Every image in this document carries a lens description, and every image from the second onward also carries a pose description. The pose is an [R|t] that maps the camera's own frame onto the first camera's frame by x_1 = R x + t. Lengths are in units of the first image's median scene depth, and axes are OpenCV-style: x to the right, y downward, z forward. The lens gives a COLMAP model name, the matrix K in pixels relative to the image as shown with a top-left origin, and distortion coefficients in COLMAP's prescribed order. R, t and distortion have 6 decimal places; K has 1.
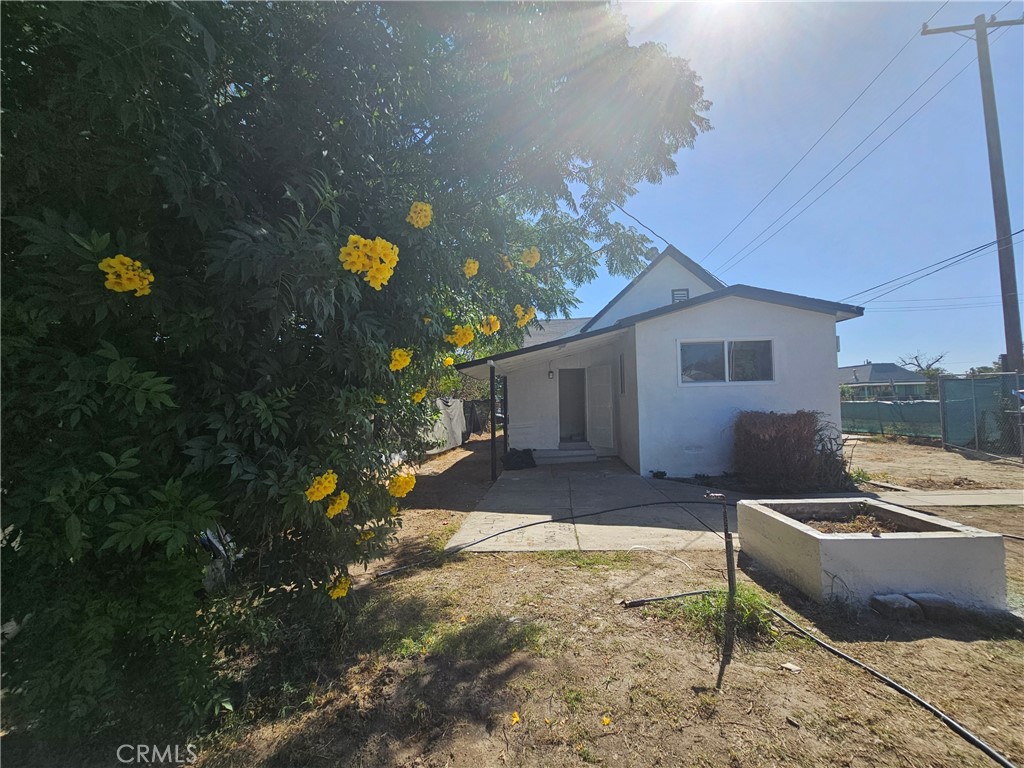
lens RADIAL K [[419.2, 0, 512.3], [0, 419.2, 383.3], [0, 0, 1]] dist [-0.004415, 0.000283]
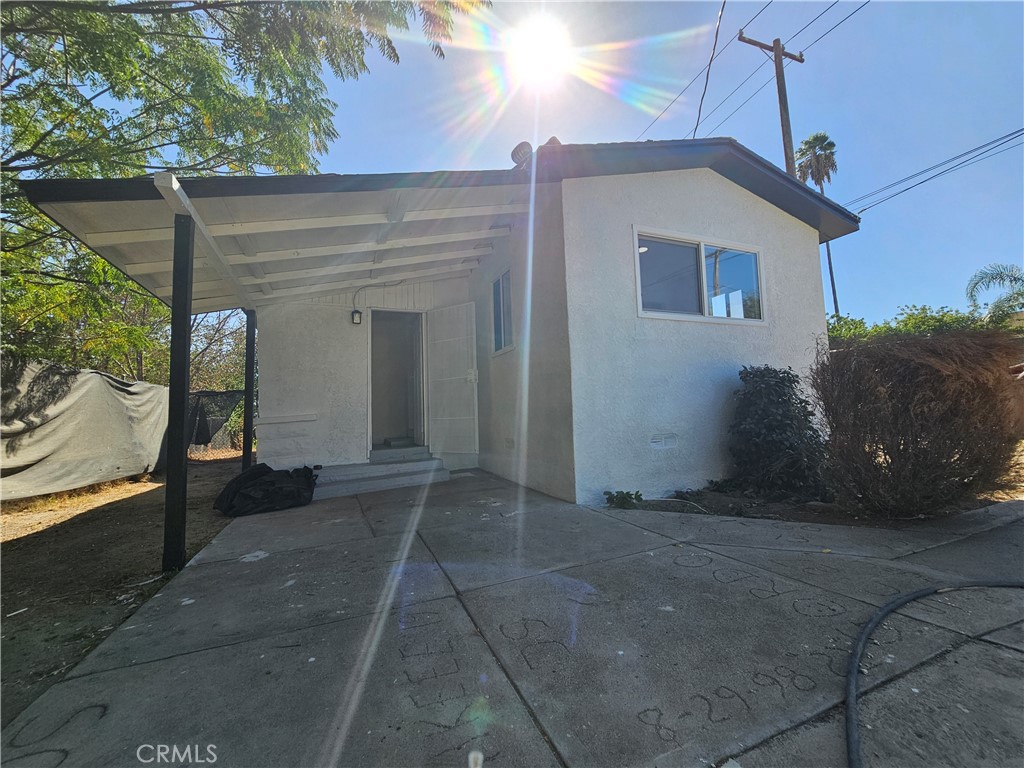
lens RADIAL K [[411.8, 0, 513.8], [0, 411.8, 384.7], [0, 0, 1]] dist [-0.000557, -0.000007]
pose [[0.881448, 0.021730, 0.471781, 0.027046], [-0.004480, 0.999281, -0.037656, 0.084141], [-0.472260, 0.031079, 0.880911, 0.495358]]
